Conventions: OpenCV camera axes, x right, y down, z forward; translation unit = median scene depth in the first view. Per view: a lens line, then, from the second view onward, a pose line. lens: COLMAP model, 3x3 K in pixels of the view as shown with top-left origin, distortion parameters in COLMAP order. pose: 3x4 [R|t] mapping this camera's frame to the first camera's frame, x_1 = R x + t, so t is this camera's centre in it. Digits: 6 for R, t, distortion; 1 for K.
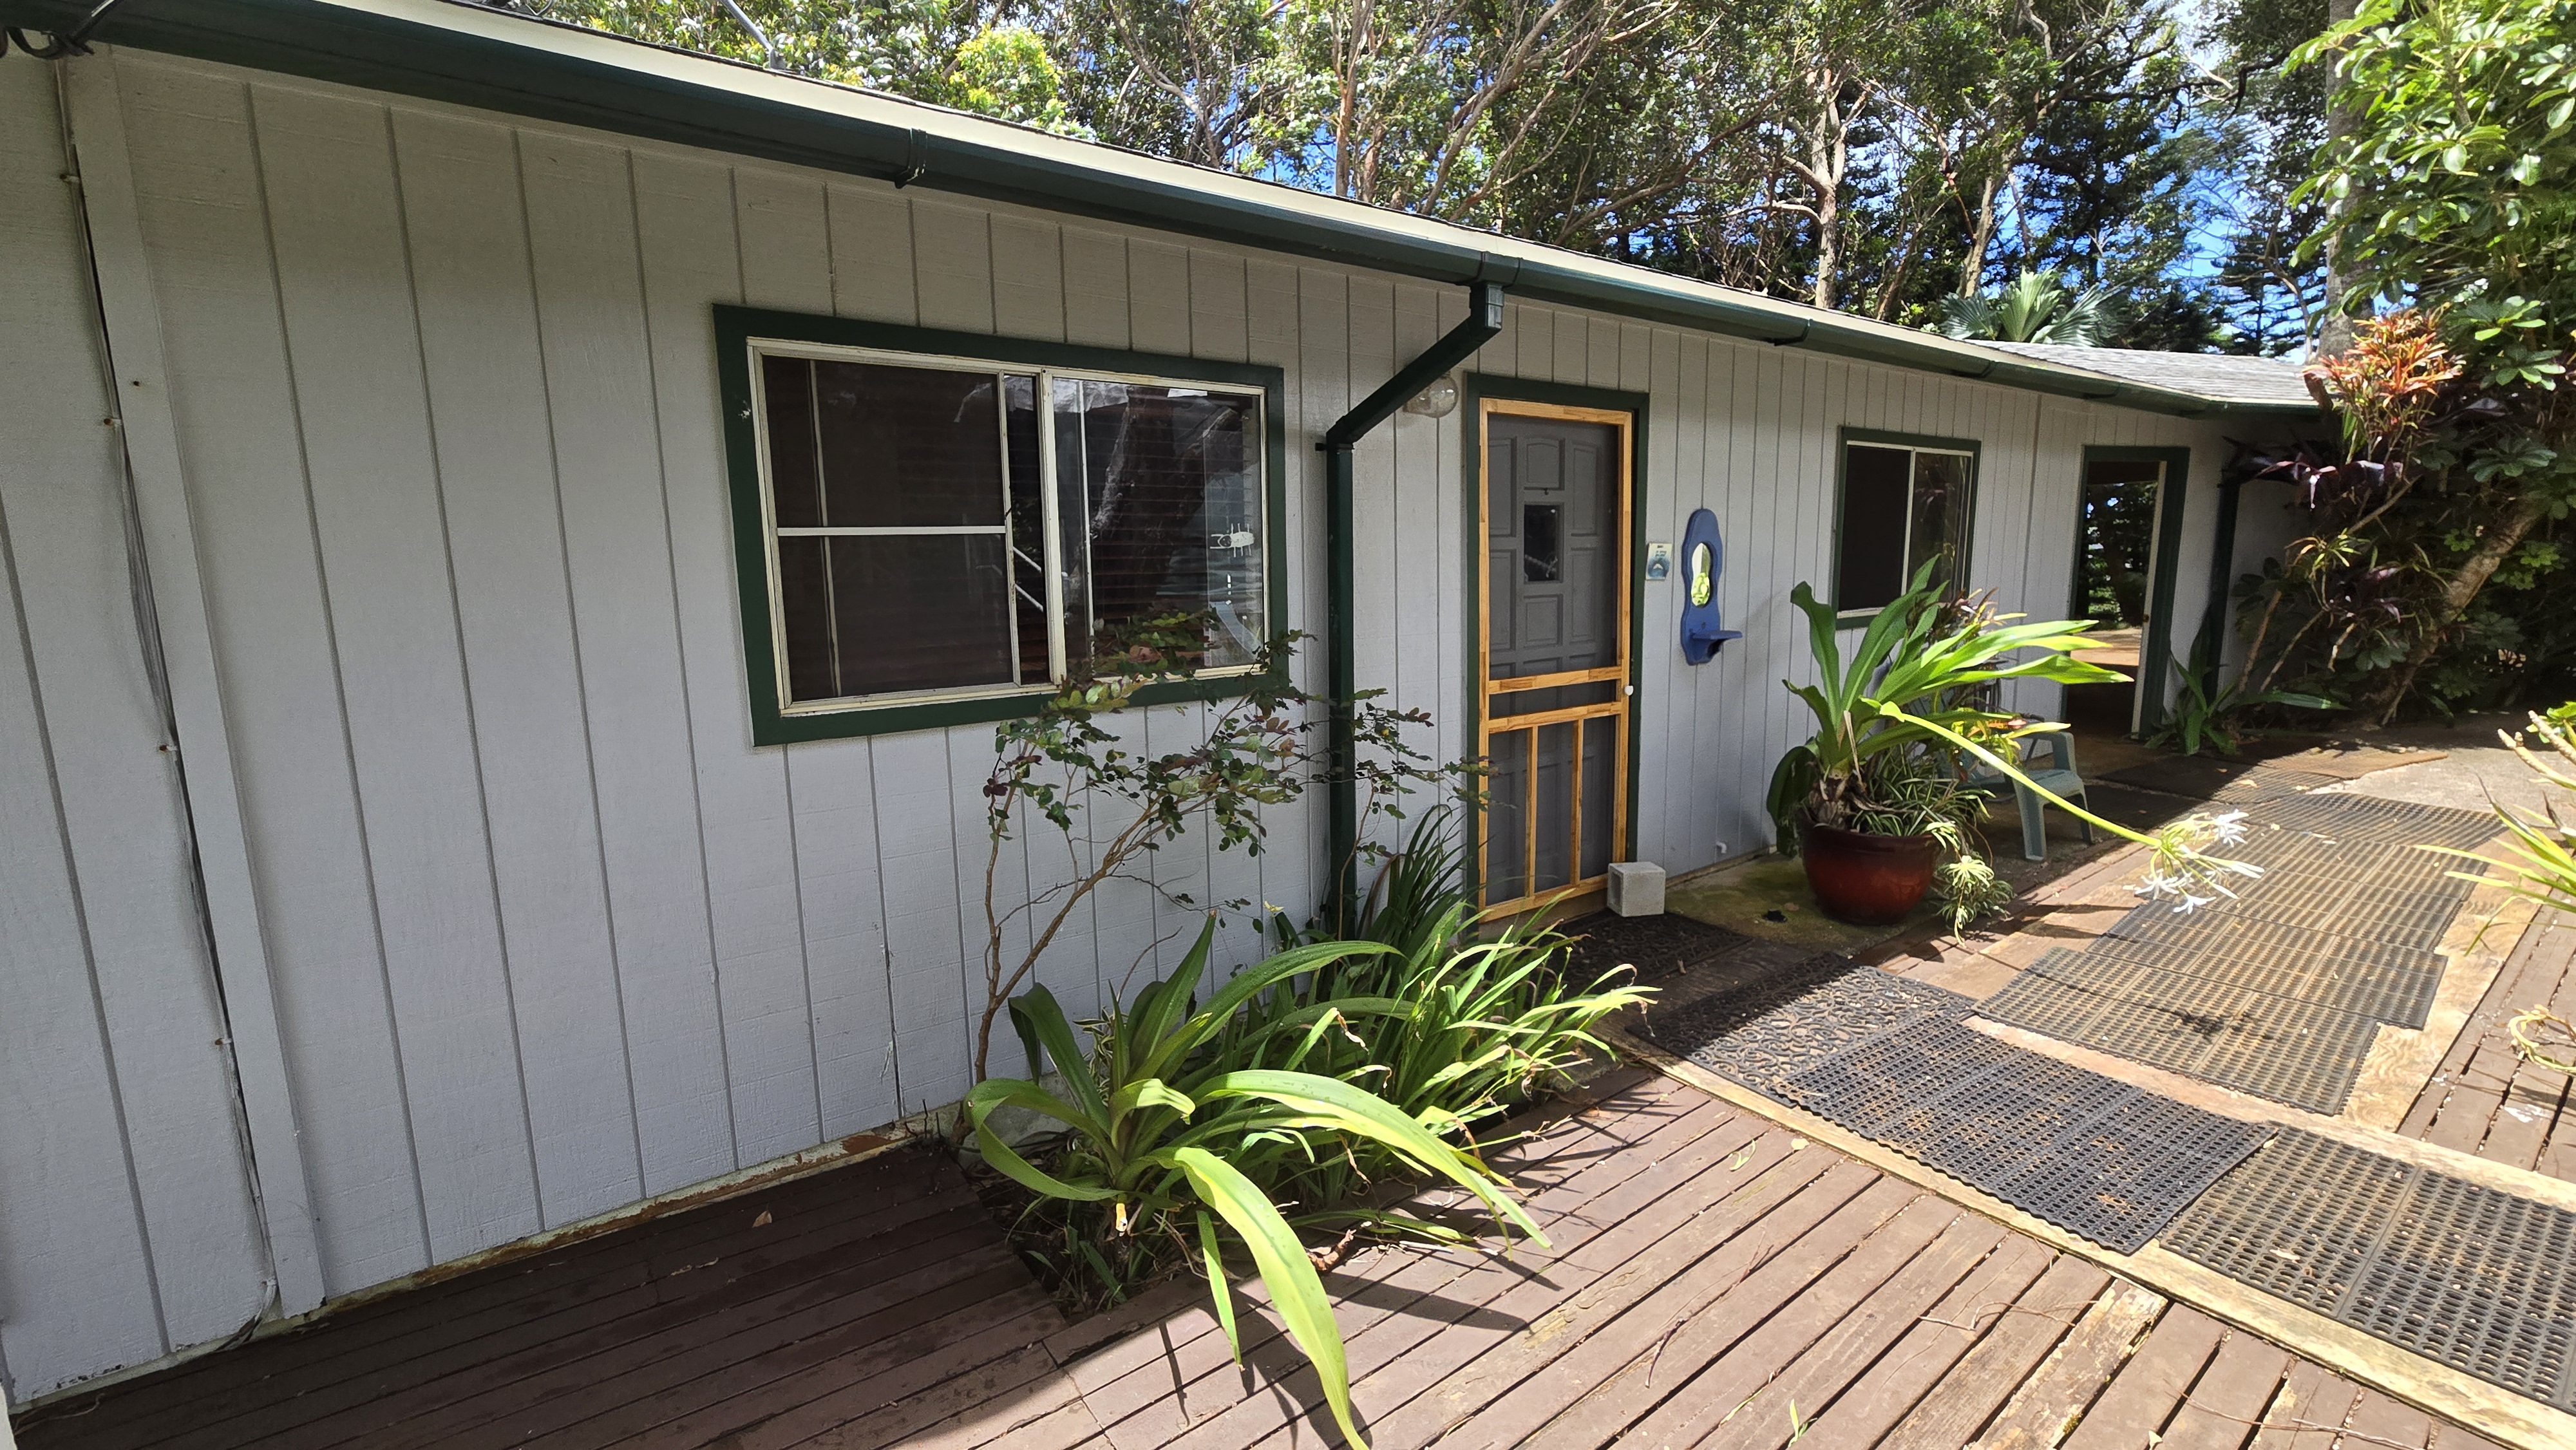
lens RADIAL K [[1063.3, 0, 1276.9], [0, 1063.3, 720.9], [0, 0, 1]] dist [0.000142, 0.000729]
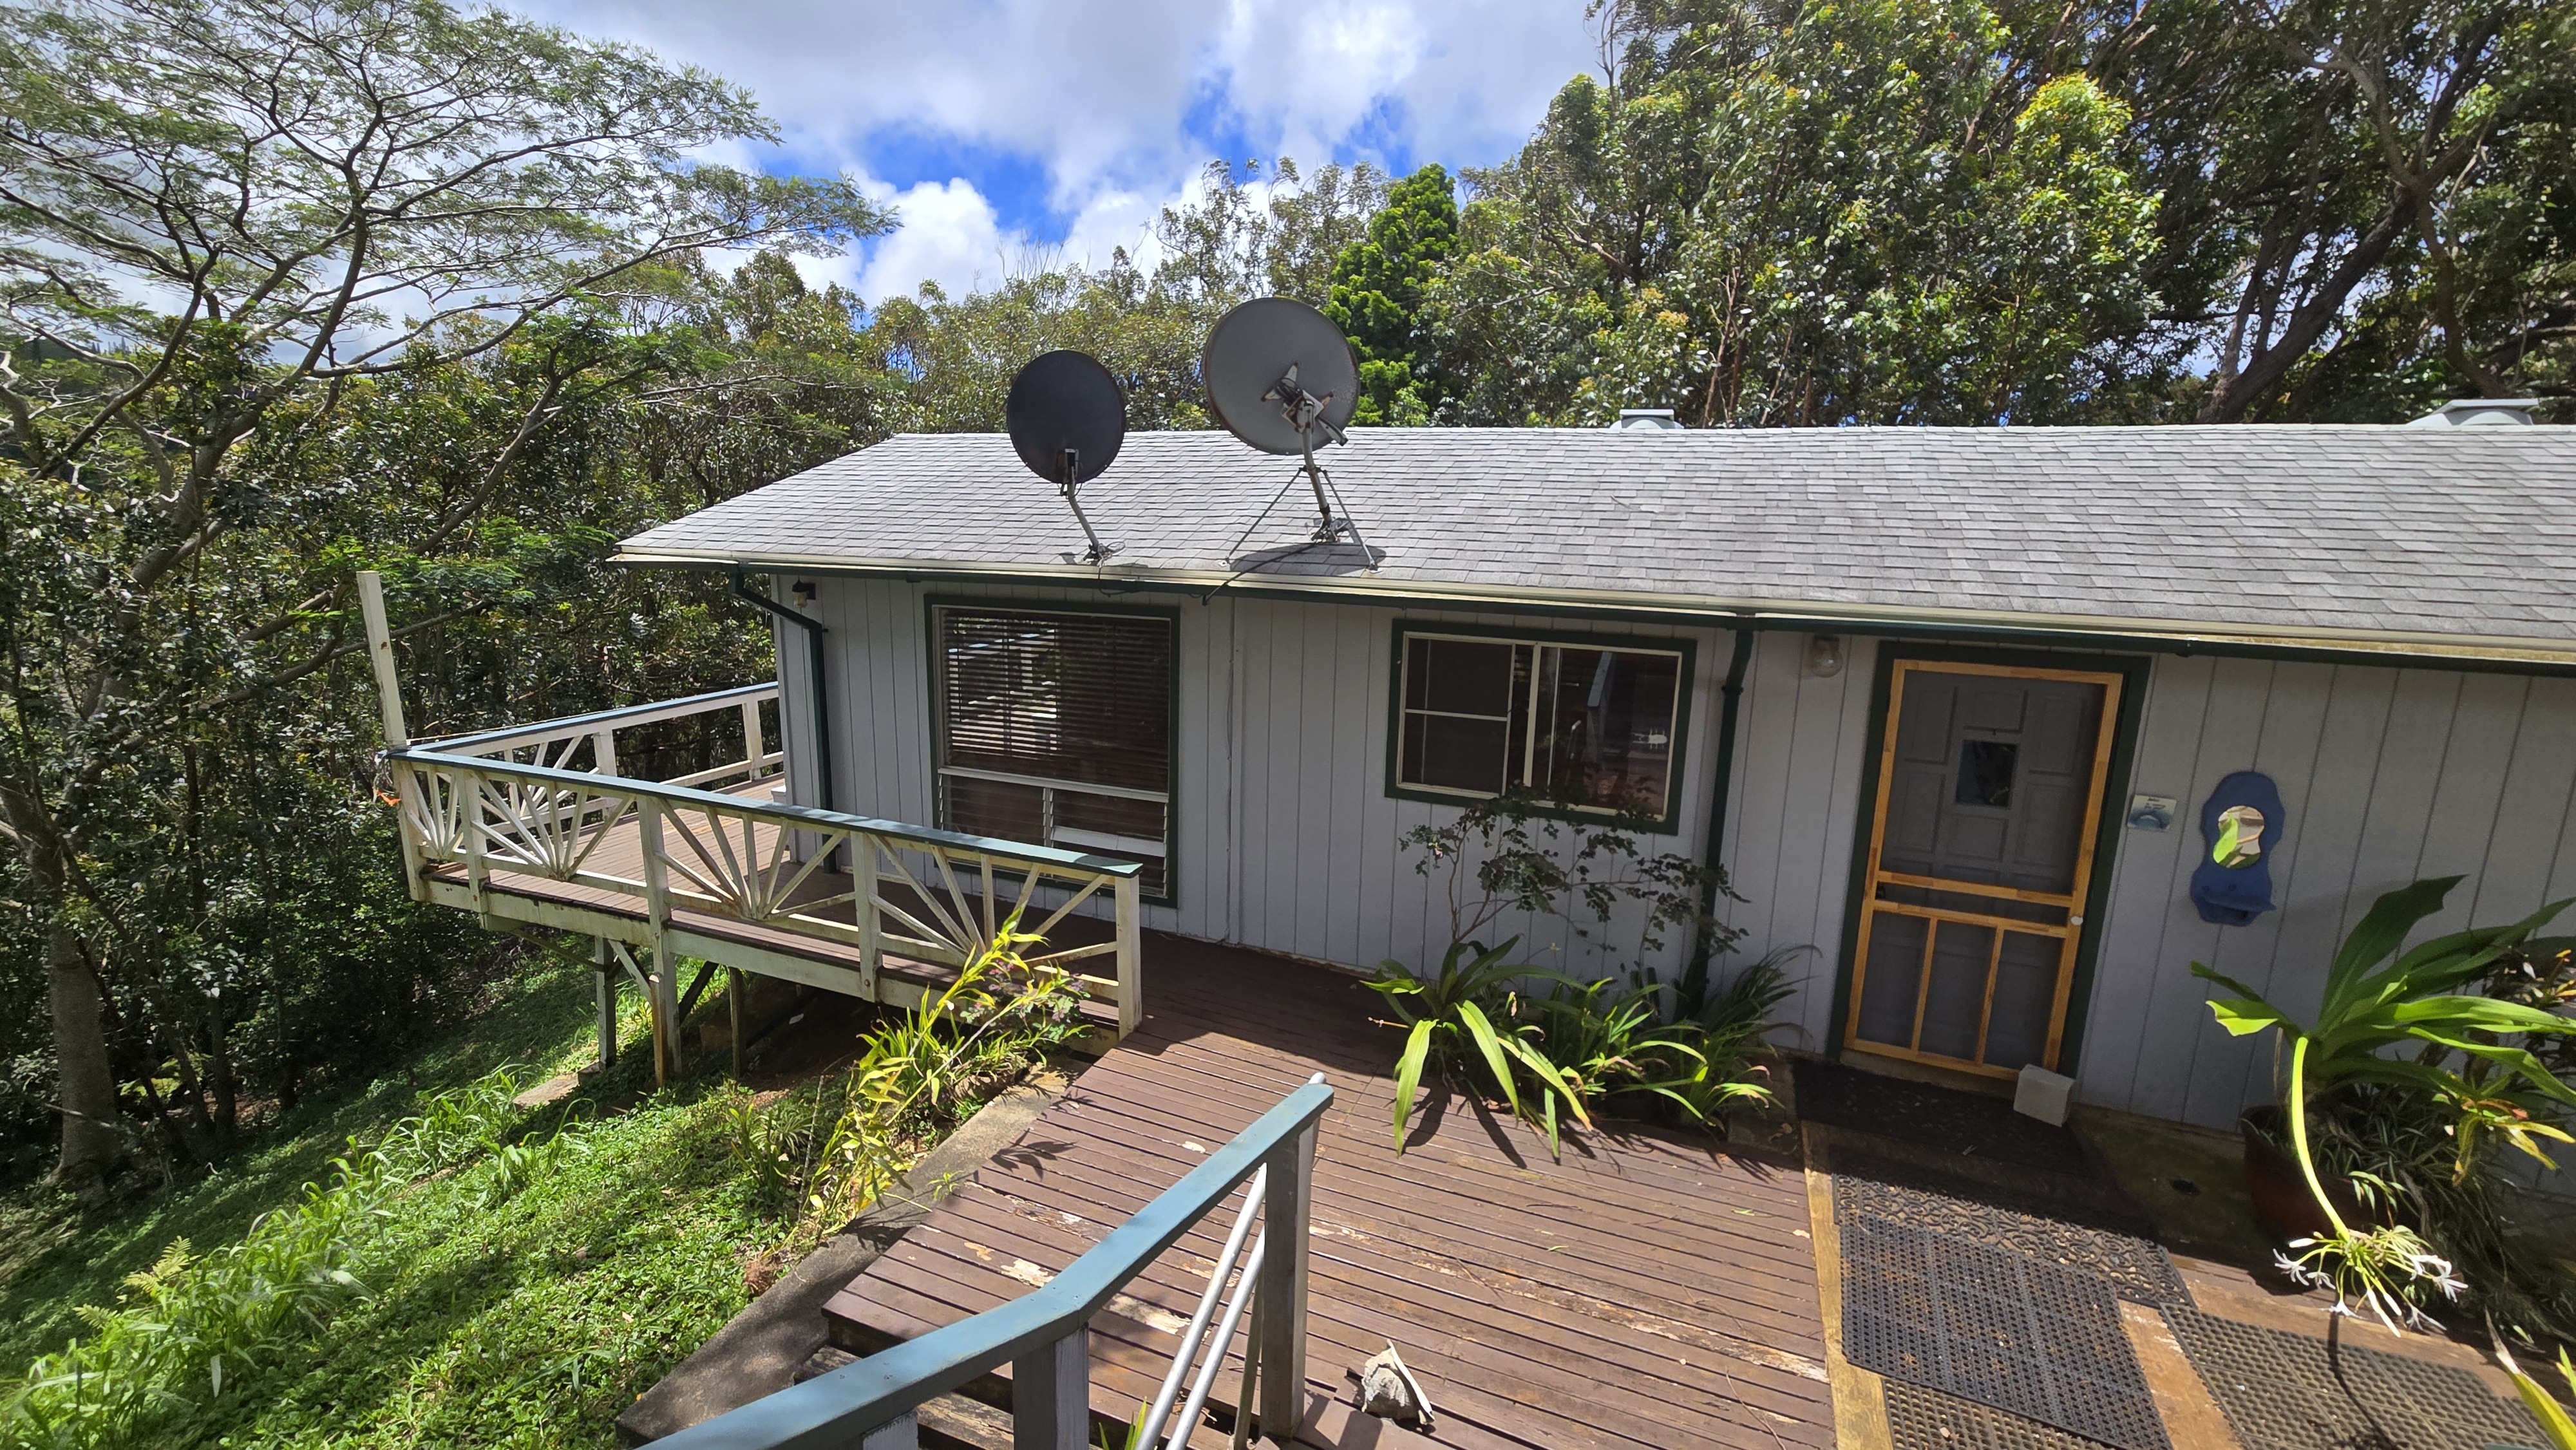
lens RADIAL K [[1063.3, 0, 1291.6], [0, 1063.3, 726.3], [0, 0, 1]] dist [0.000142, 0.000729]
pose [[0.530236, 0.199860, -0.823958, 0.851525], [-0.164830, 0.977577, 0.131050, -0.261251], [0.831674, 0.066325, 0.551289, -0.317272]]
